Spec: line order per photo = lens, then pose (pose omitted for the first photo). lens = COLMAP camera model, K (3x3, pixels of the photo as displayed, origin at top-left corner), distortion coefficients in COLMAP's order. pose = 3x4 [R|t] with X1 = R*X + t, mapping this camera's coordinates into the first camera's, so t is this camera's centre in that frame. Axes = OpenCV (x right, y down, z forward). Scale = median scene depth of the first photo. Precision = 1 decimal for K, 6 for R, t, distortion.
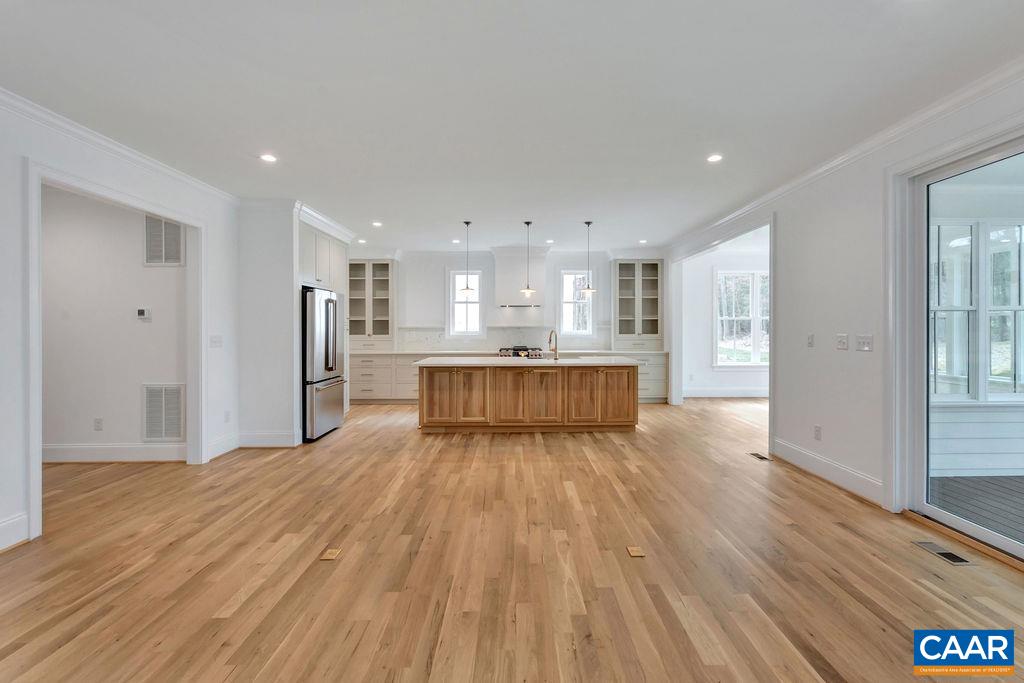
lens RADIAL K [[456.8, 0, 519.2], [0, 456.8, 327.5], [0, 0, 1]] dist [0.001962, 0.000002]
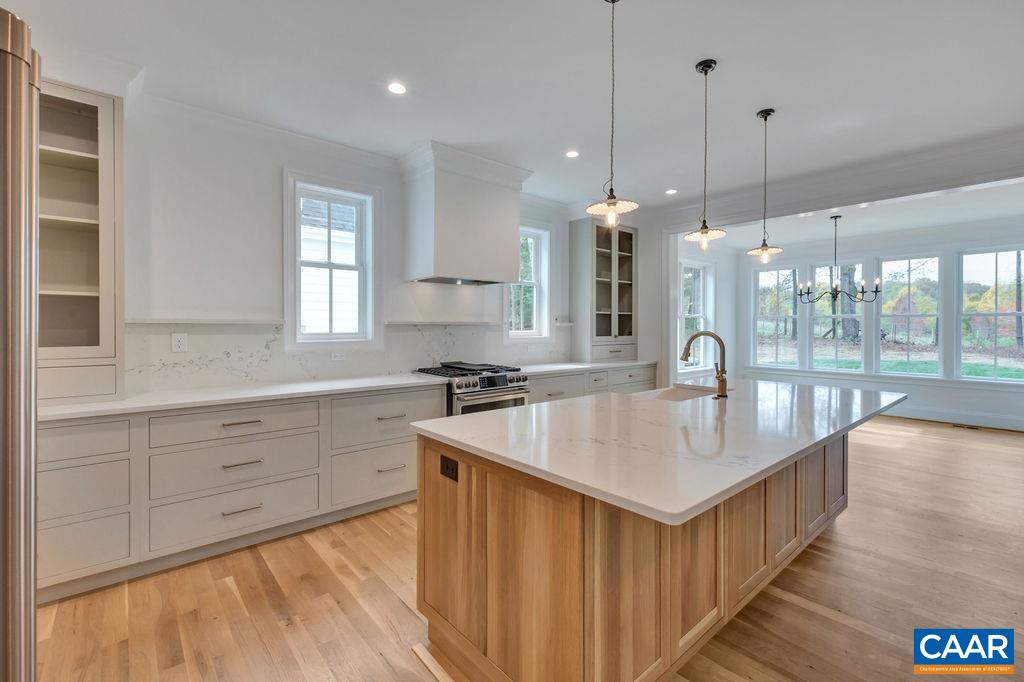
lens RADIAL K [[445.2, 0, 516.3], [0, 445.2, 331.0], [0, 0, 1]] dist [0.001471, 0.000215]
pose [[0.759274, -0.001667, 0.650769, -0.381242], [-0.004553, 0.999959, 0.007874, 0.003252], [-0.650755, -0.008941, 0.759235, 0.855162]]
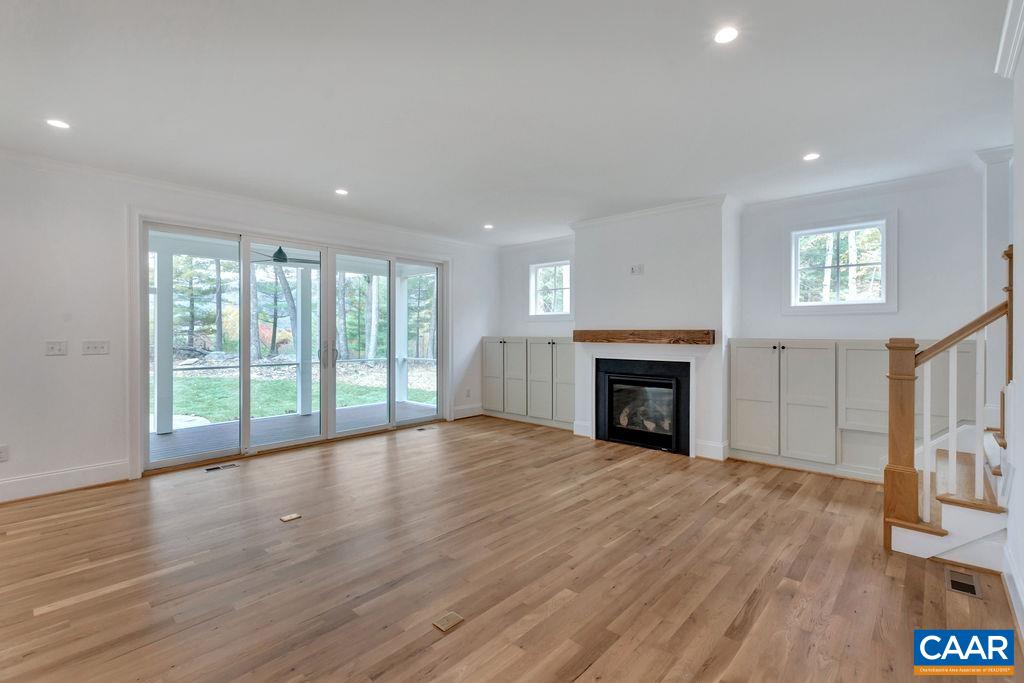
lens RADIAL K [[460.4, 0, 538.3], [0, 460.4, 334.5], [0, 0, 1]] dist [0.002239, -0.000033]
pose [[-0.751758, 0.000939, 0.659439, -0.482448], [0.001910, 0.999998, 0.000753, 0.002474], [-0.659437, 0.001826, -0.751758, 0.686678]]
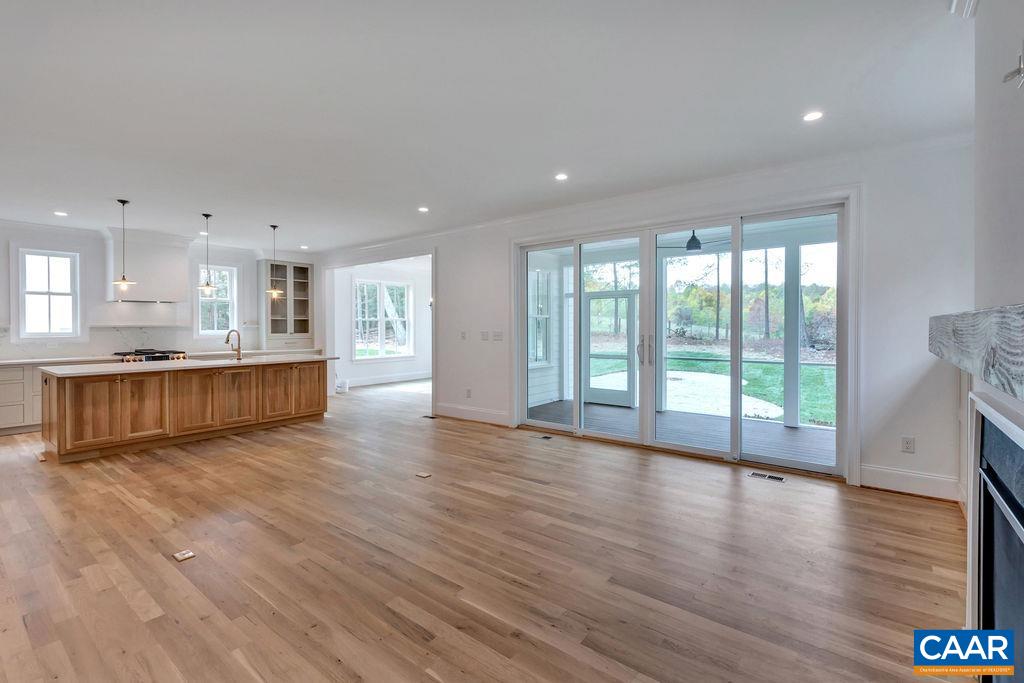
lens RADIAL K [[460.4, 0, 515.9], [0, 460.4, 329.0], [0, 0, 1]] dist [0.001276, 0.000069]
pose [[0.623580, -0.003146, 0.781753, -0.341358], [0.001234, 0.999995, 0.003040, 0.002266], [-0.781758, -0.000931, 0.623581, -0.084339]]
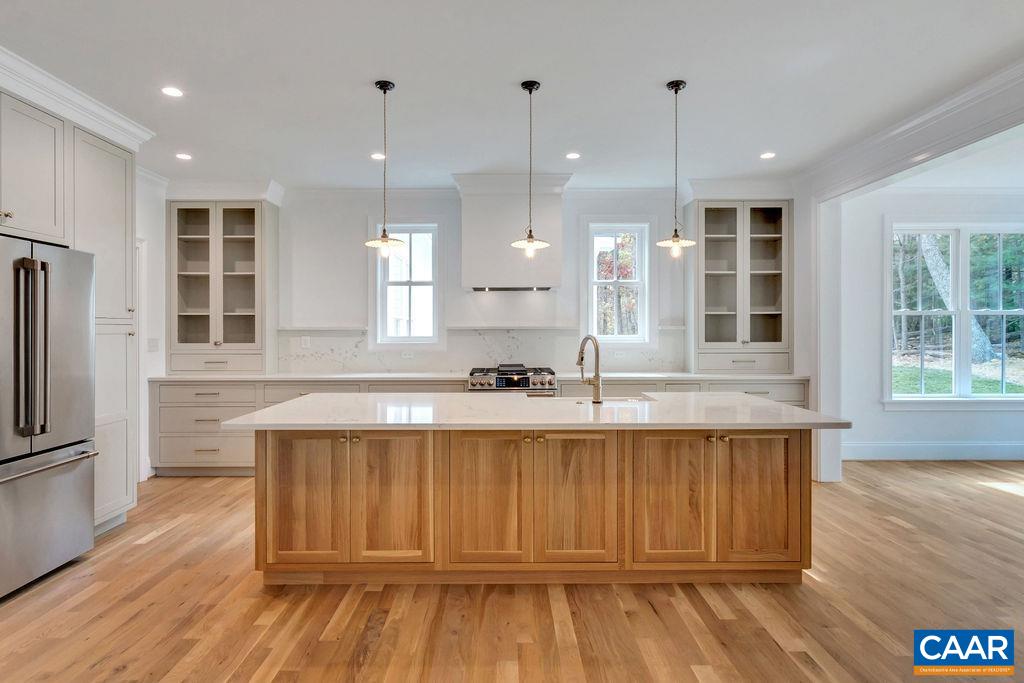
lens RADIAL K [[578.4, 0, 501.6], [0, 578.4, 338.3], [0, 0, 1]] dist [-0.000559, -0.000043]
pose [[0.999900, 0.000450, -0.014112, 0.000535], [-0.000391, 0.999991, 0.004186, 0.010515], [0.014113, -0.004180, 0.999892, 0.496592]]
